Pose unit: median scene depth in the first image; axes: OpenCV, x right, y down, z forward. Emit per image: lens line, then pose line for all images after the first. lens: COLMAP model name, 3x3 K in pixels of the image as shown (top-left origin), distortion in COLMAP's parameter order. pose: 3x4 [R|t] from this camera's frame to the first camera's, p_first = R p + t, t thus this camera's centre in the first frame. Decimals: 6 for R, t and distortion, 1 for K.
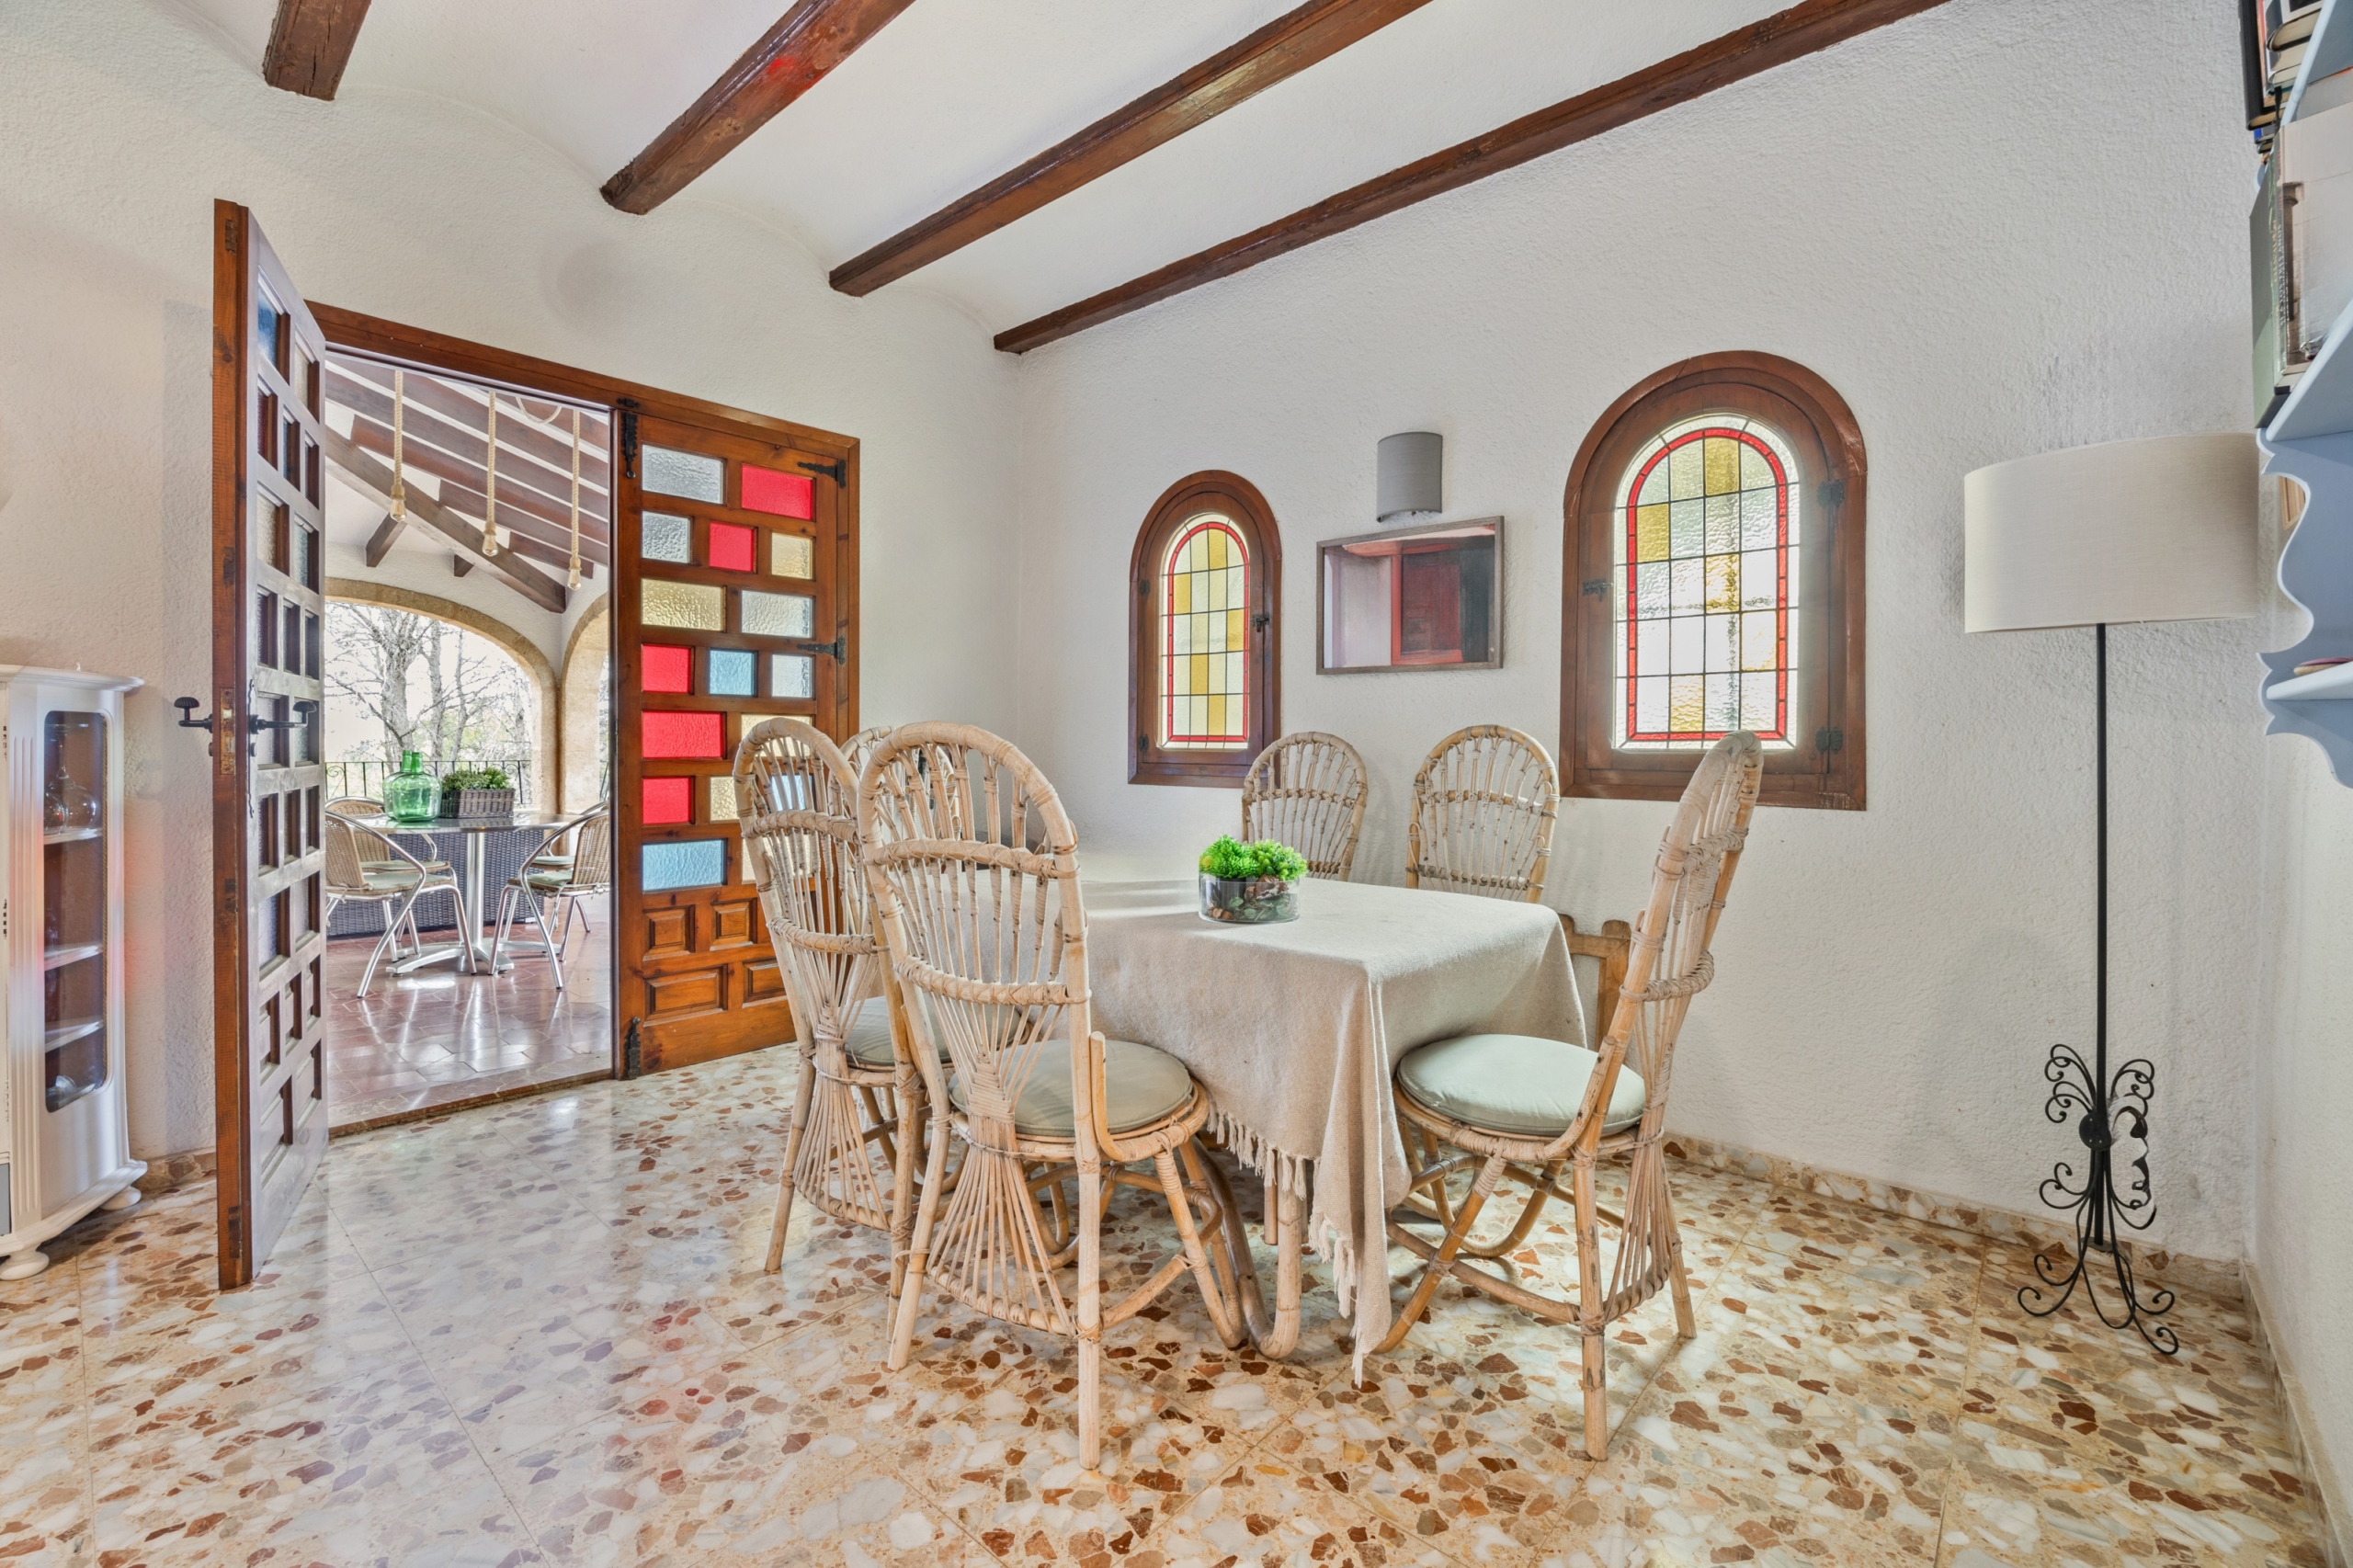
lens RADIAL K [[1008.3, 0, 1142.0], [0, 1008.3, 749.3], [0, 0, 1]] dist [-0.015025, 0.000509]
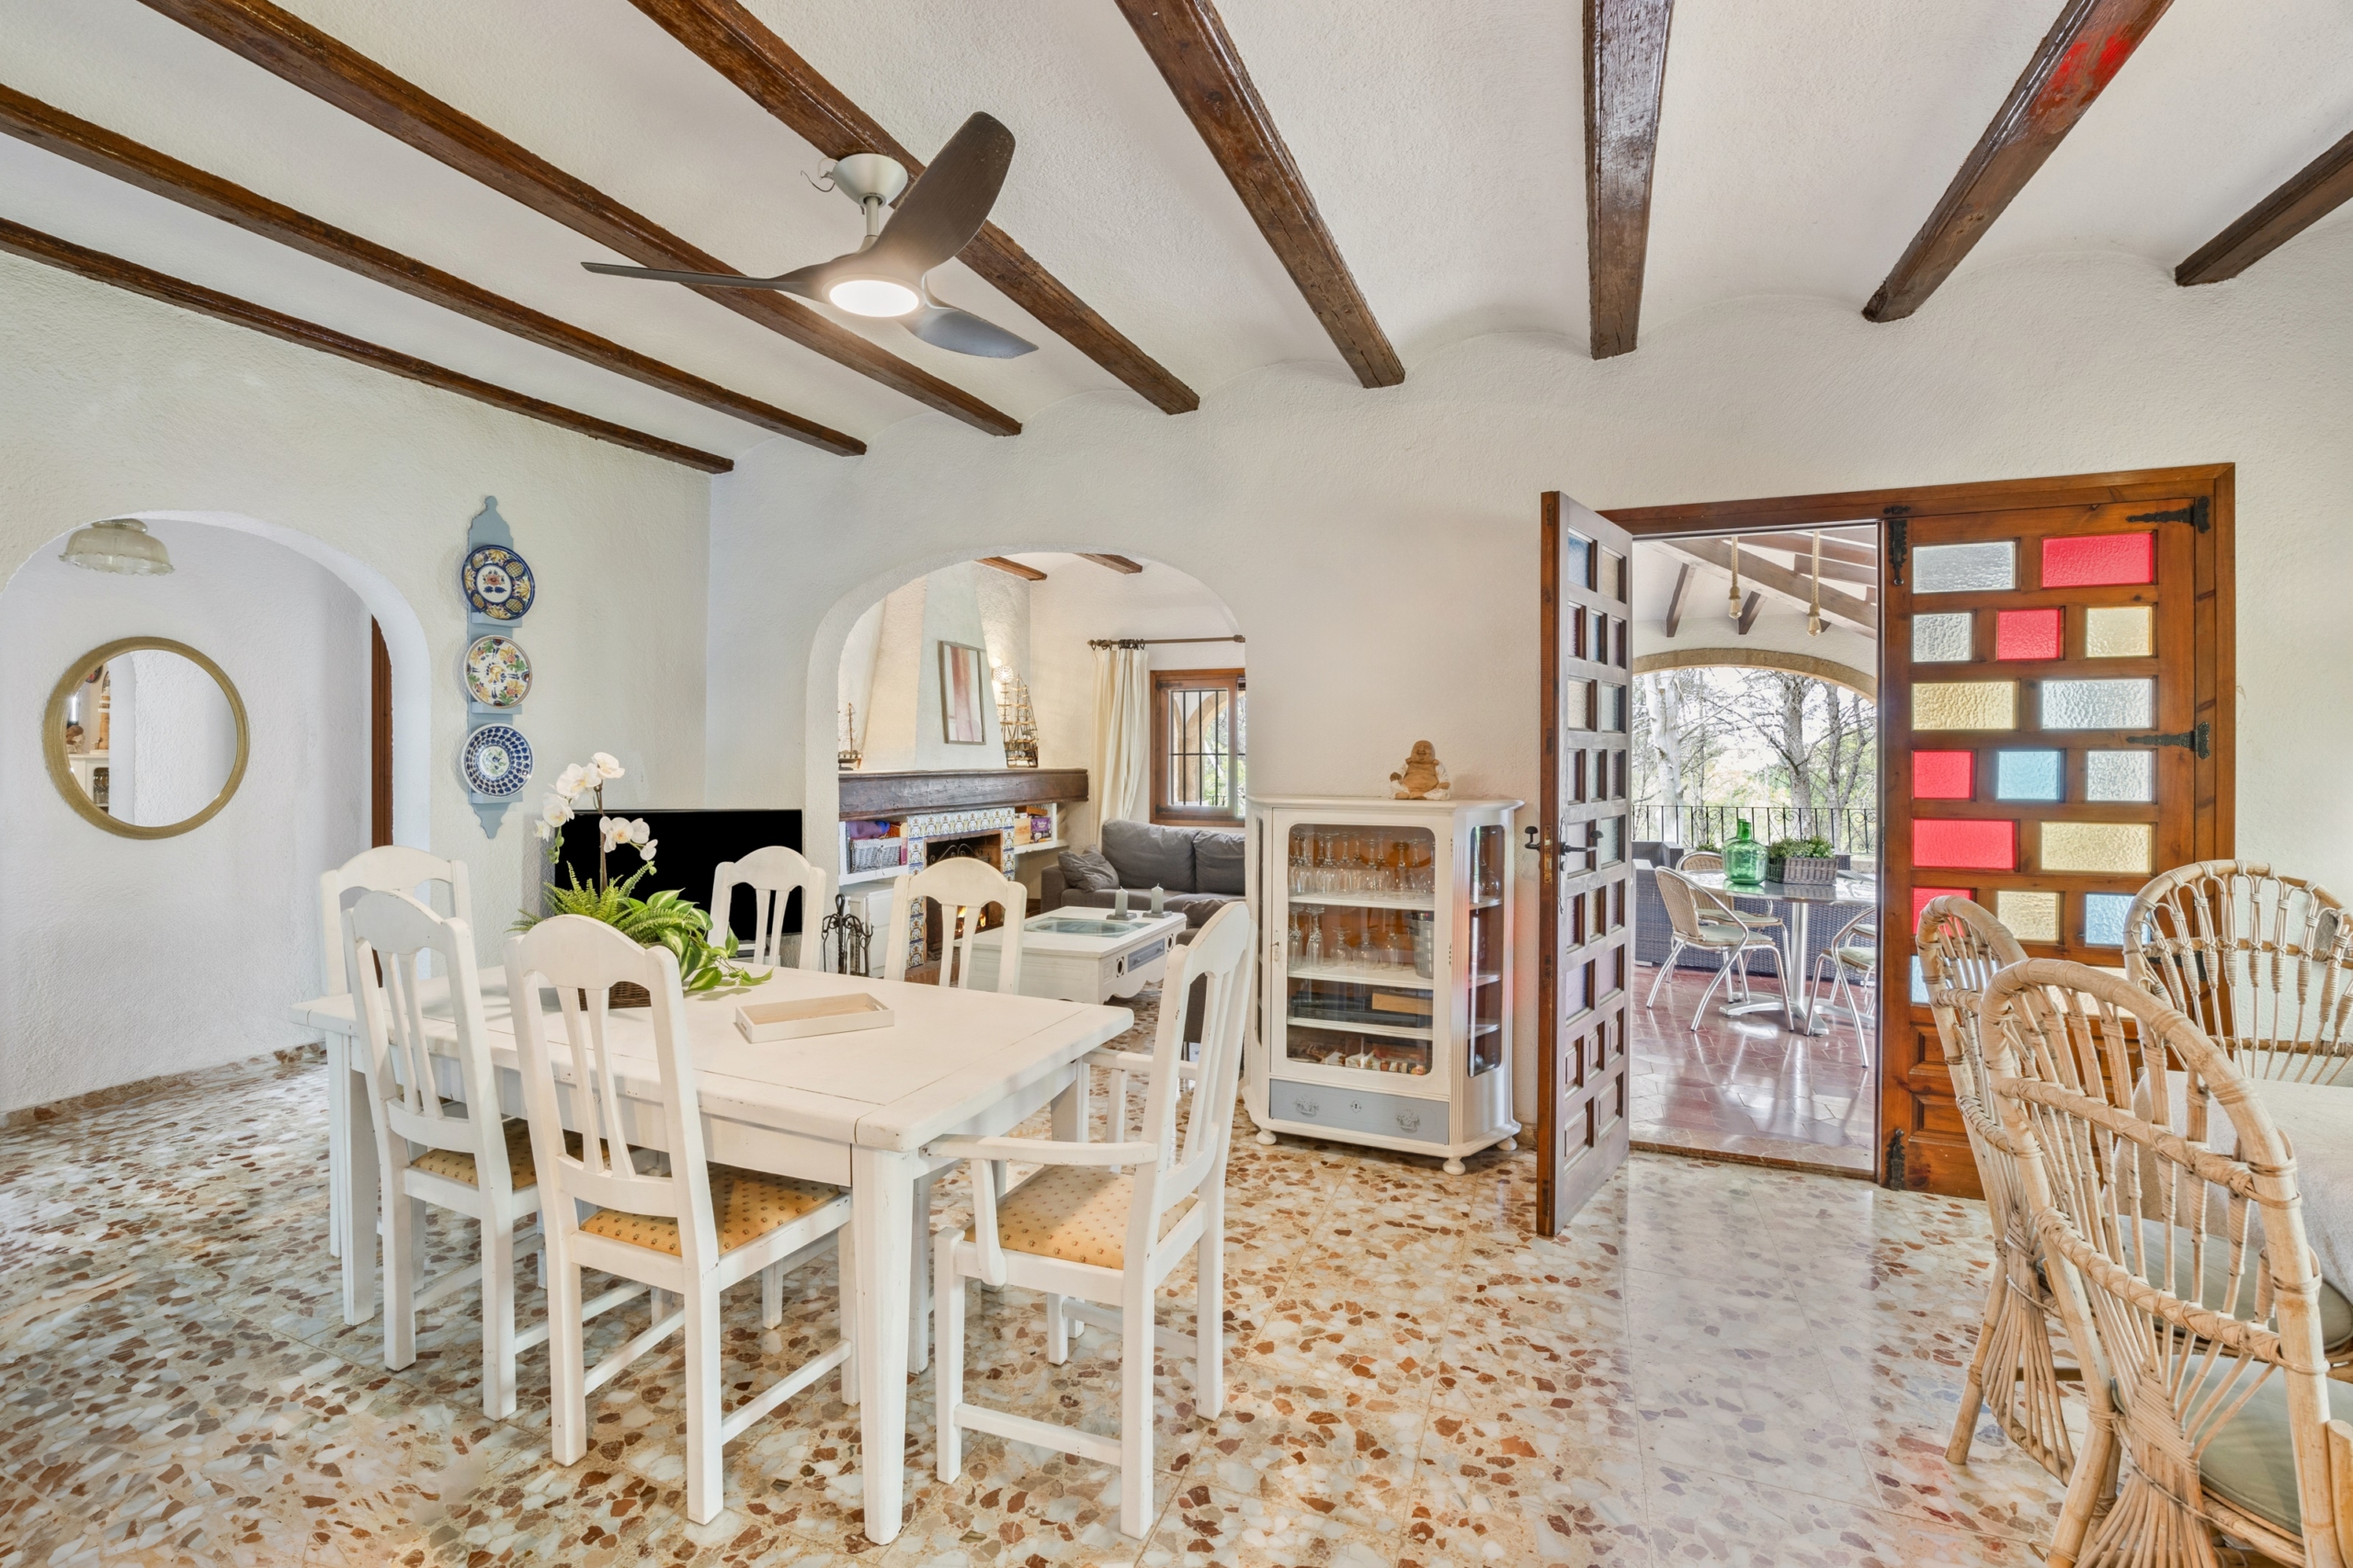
lens RADIAL K [[1008.3, 0, 1163.1], [0, 1008.3, 763.0], [0, 0, 1]] dist [-0.015025, 0.000509]
pose [[0.354698, -0.001888, -0.934979, 0.158844], [-0.006182, 0.999971, -0.004365, -0.084876], [0.934960, 0.007328, 0.354676, -0.033426]]
